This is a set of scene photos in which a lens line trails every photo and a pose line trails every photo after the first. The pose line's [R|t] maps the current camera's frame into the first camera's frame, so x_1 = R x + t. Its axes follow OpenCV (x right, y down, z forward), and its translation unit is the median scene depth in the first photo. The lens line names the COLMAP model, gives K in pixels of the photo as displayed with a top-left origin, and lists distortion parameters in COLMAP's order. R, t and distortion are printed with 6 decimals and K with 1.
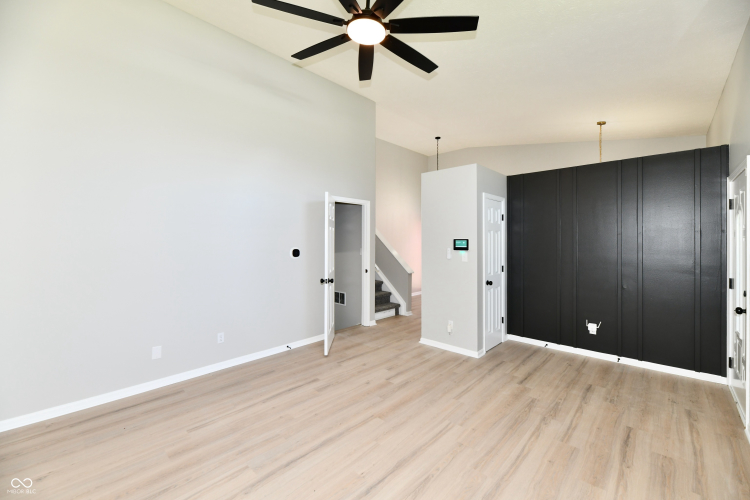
lens RADIAL K [[309.6, 0, 378.2], [0, 309.6, 241.3], [0, 0, 1]] dist [-0.001475, -0.000192]
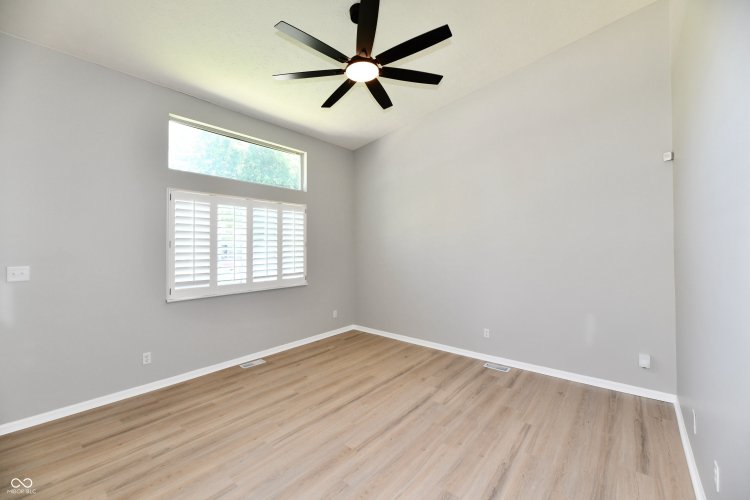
lens RADIAL K [[309.6, 0, 378.2], [0, 309.6, 241.3], [0, 0, 1]] dist [-0.001475, -0.000192]
pose [[-0.997898, -0.000901, -0.064794, -0.016990], [-0.000439, 0.999974, -0.007155, -0.013420], [0.064799, -0.007112, -0.997873, 1.785592]]
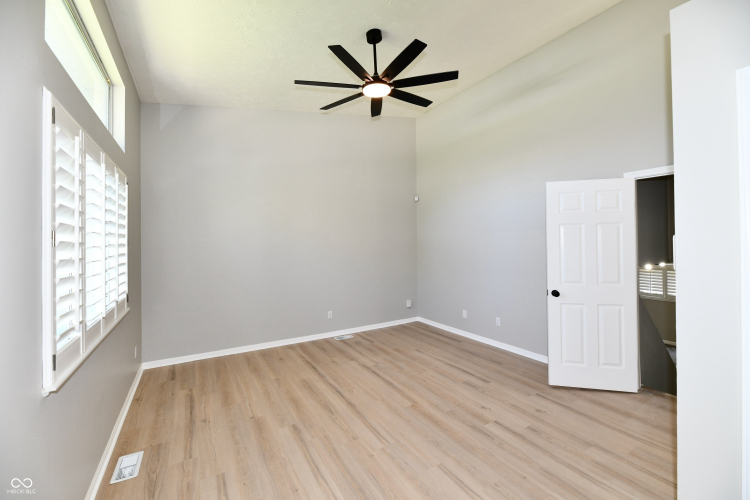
lens RADIAL K [[309.6, 0, 378.2], [0, 309.6, 241.3], [0, 0, 1]] dist [-0.001475, -0.000192]
pose [[-0.271687, -0.006380, -0.962365, 1.031453], [0.006480, 0.999943, -0.008459, -0.000519], [0.962364, -0.008535, -0.271630, 1.121455]]
